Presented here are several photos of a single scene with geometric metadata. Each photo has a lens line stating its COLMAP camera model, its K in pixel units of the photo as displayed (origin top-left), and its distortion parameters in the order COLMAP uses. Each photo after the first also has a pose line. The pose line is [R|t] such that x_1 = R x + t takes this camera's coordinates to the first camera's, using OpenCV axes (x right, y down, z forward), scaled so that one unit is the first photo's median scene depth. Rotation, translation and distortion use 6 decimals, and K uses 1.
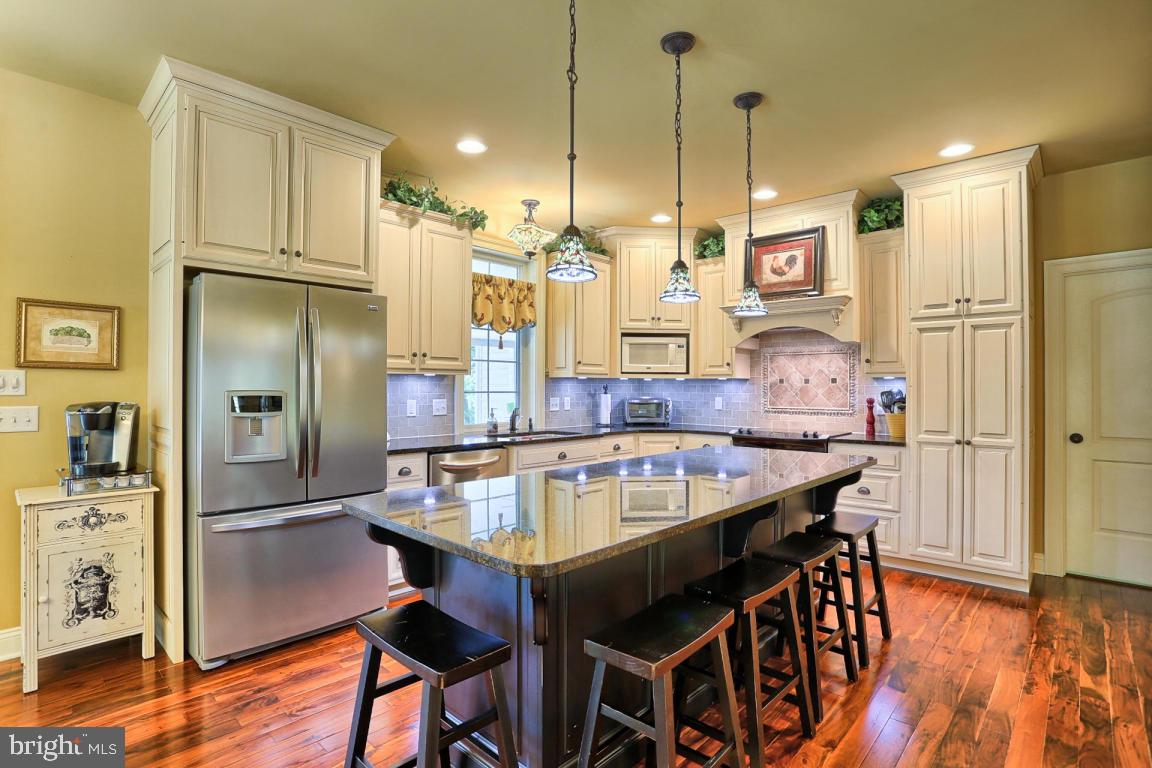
lens RADIAL K [[568.7, 0, 568.1], [0, 568.7, 406.6], [0, 0, 1]] dist [-0.058957, 0.026359]
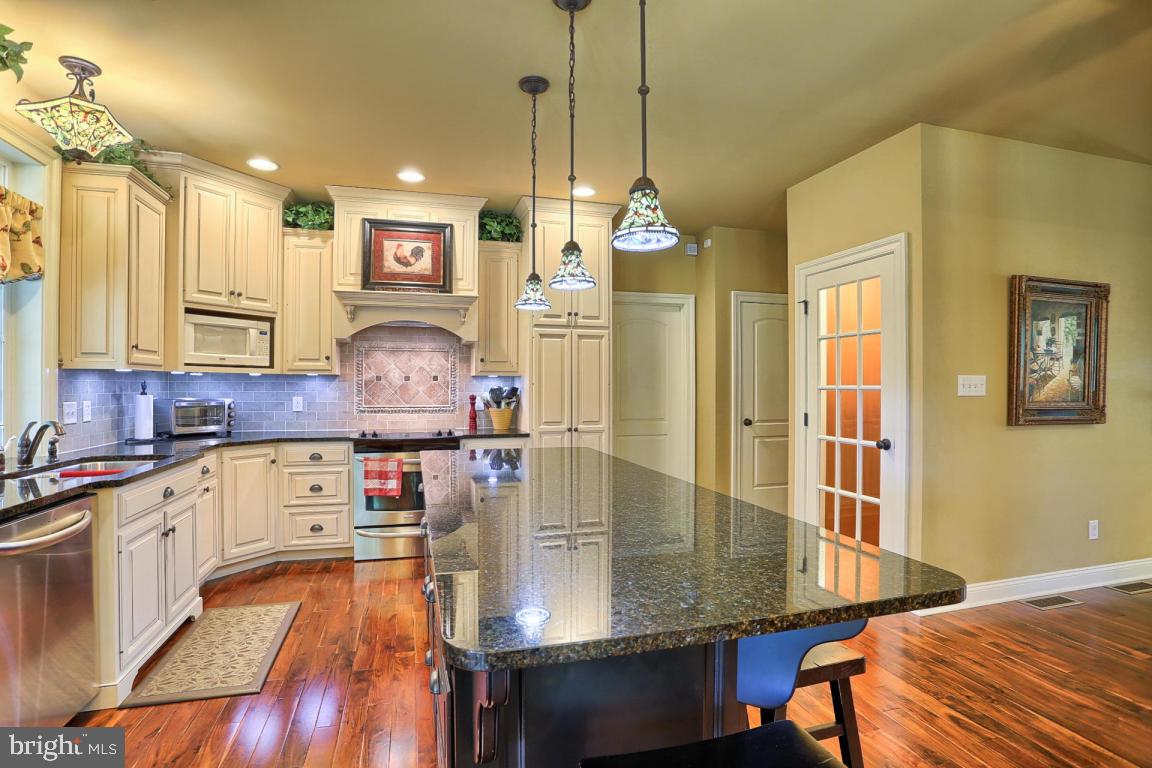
lens RADIAL K [[568.7, 0, 568.1], [0, 568.7, 406.6], [0, 0, 1]] dist [-0.058957, 0.026359]
pose [[0.523840, -0.030942, 0.851255, -0.279632], [0.027345, 0.999436, 0.019500, -0.008721], [-0.851378, 0.013063, 0.524390, 0.268258]]
